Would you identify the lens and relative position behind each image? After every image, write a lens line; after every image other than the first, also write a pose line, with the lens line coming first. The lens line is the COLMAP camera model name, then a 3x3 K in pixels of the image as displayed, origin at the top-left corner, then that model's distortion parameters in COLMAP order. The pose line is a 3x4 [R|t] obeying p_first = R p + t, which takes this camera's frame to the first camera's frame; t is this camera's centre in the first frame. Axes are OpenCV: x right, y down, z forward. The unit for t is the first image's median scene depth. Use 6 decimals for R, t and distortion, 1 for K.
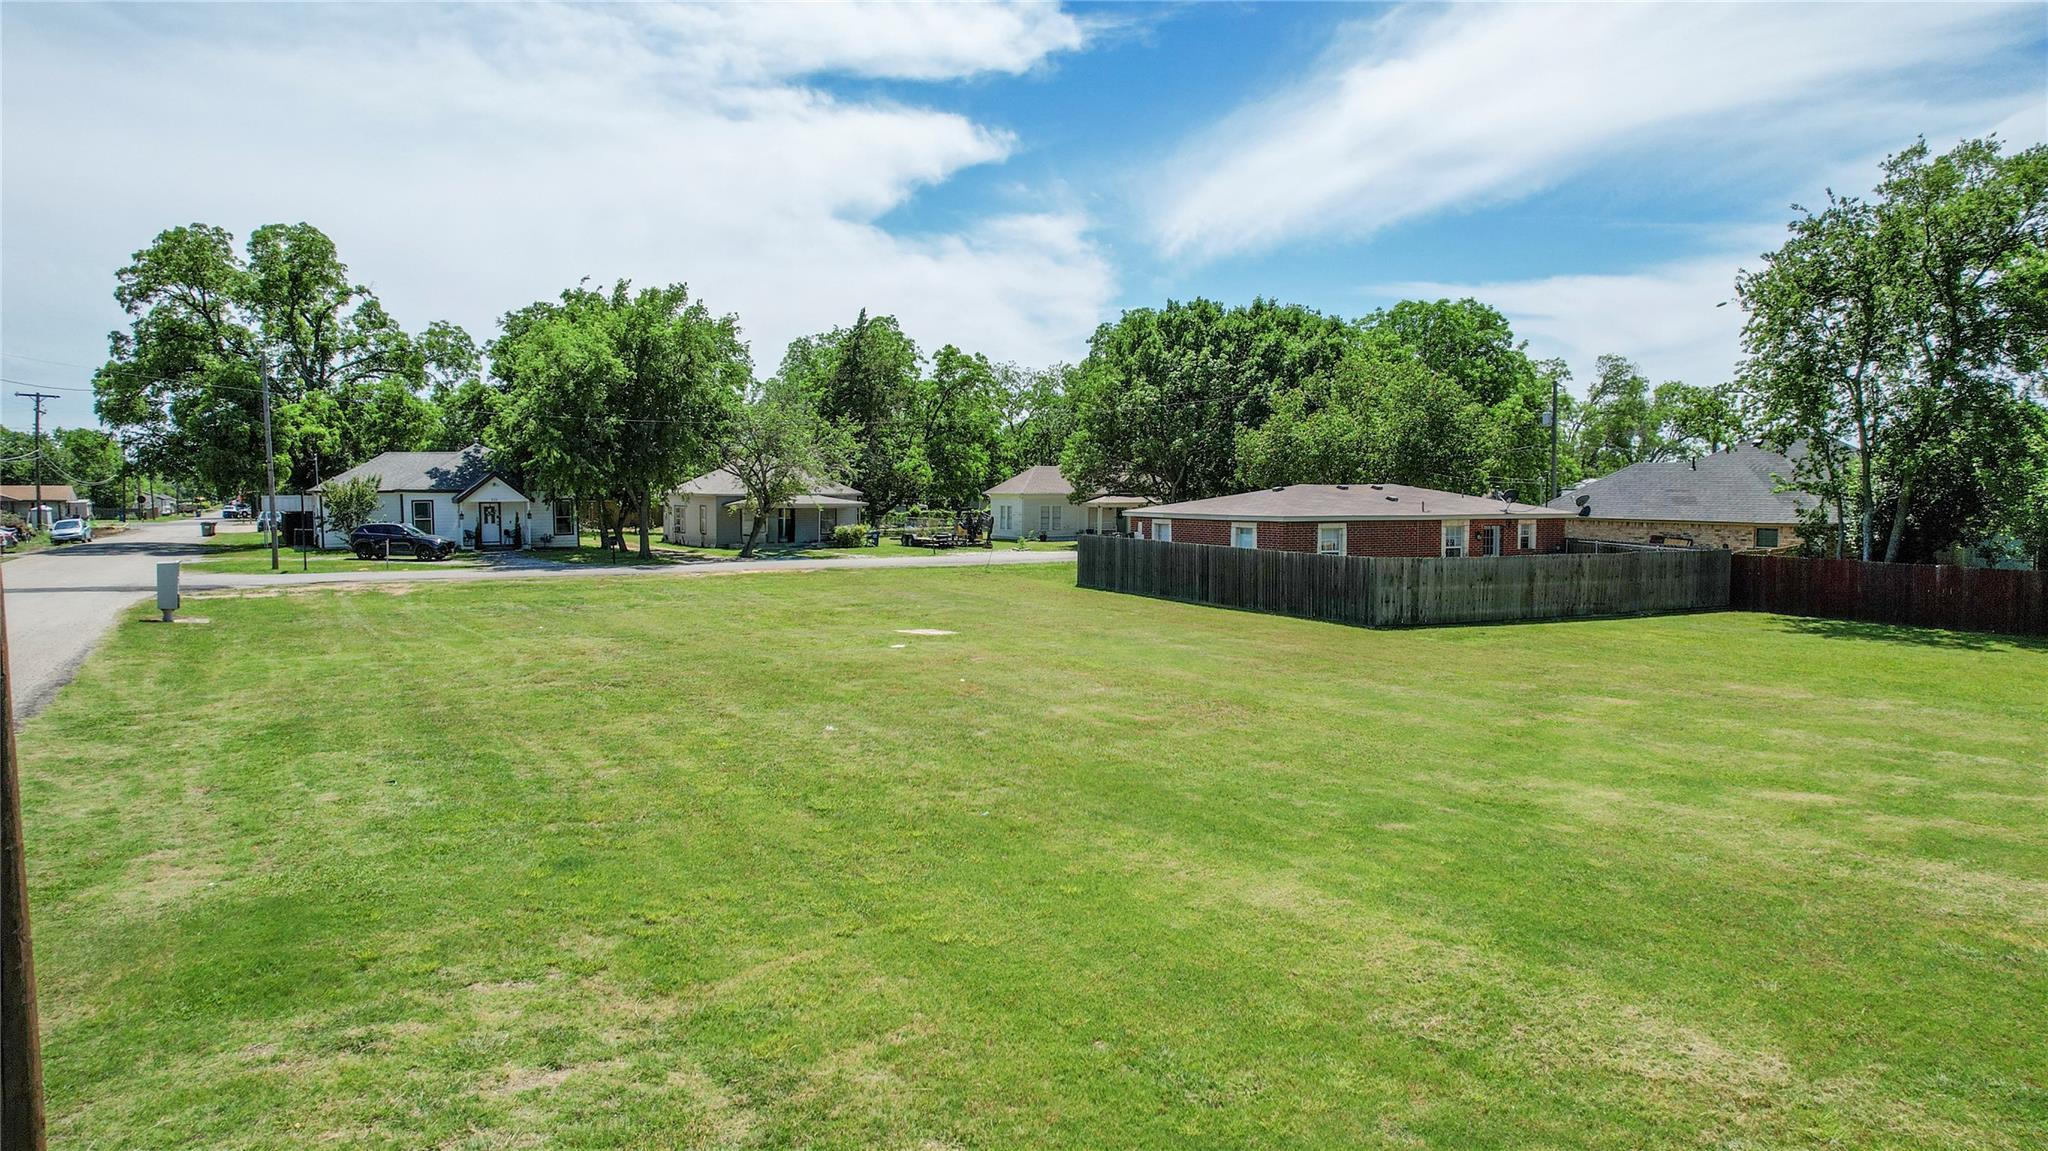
lens RADIAL K [[1310.3, 0, 1032.7], [0, 1310.3, 570.4], [0, 0, 1]] dist [-0.070002, 0.059683]
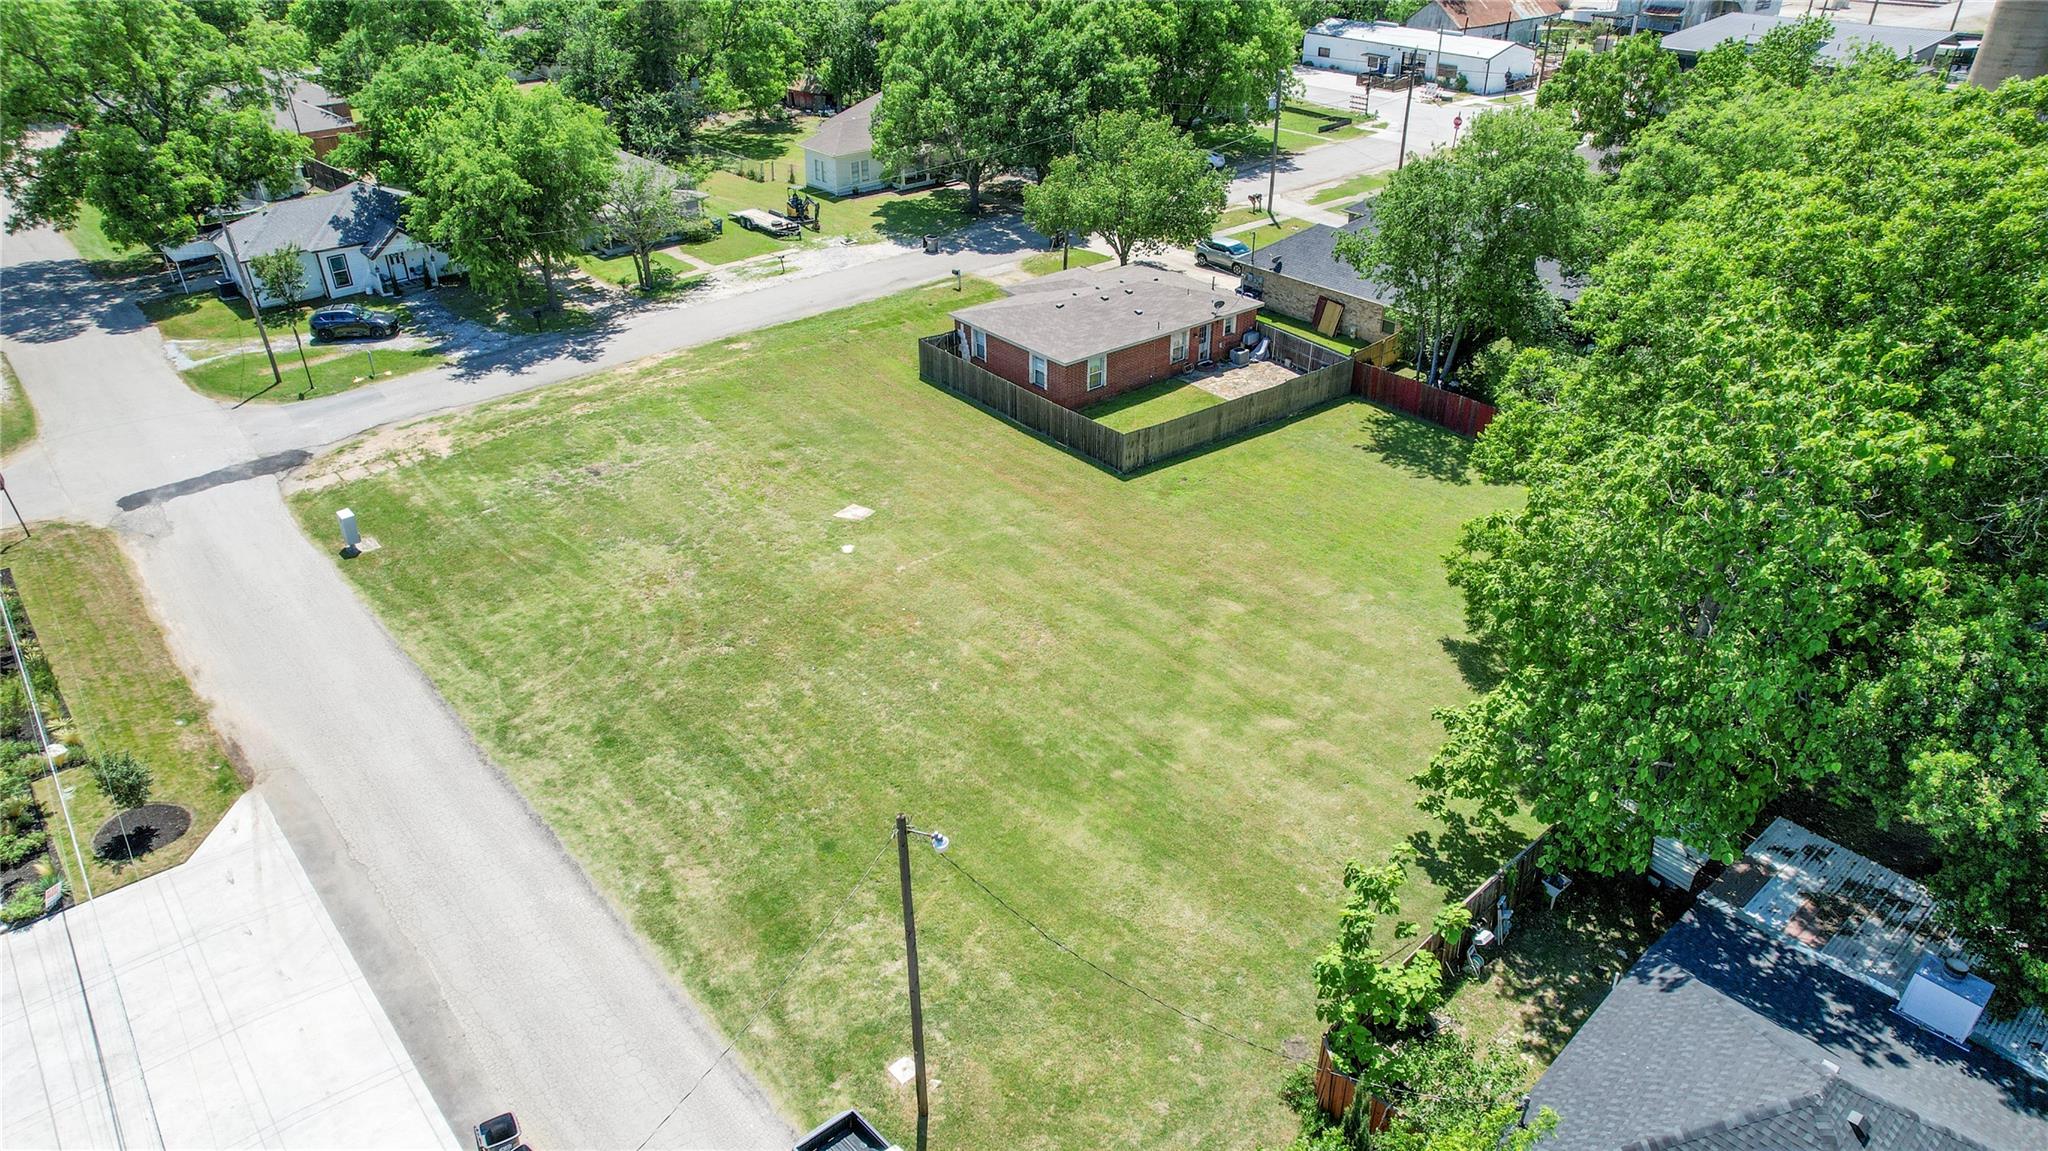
lens RADIAL K [[1310.3, 0, 1035.5], [0, 1310.3, 577.4], [0, 0, 1]] dist [-0.070002, 0.059683]
pose [[0.983546, -0.092423, 0.155225, -0.094170], [0.012839, 0.892814, 0.450242, -0.488008], [-0.180200, -0.440841, 0.879311, -0.407750]]
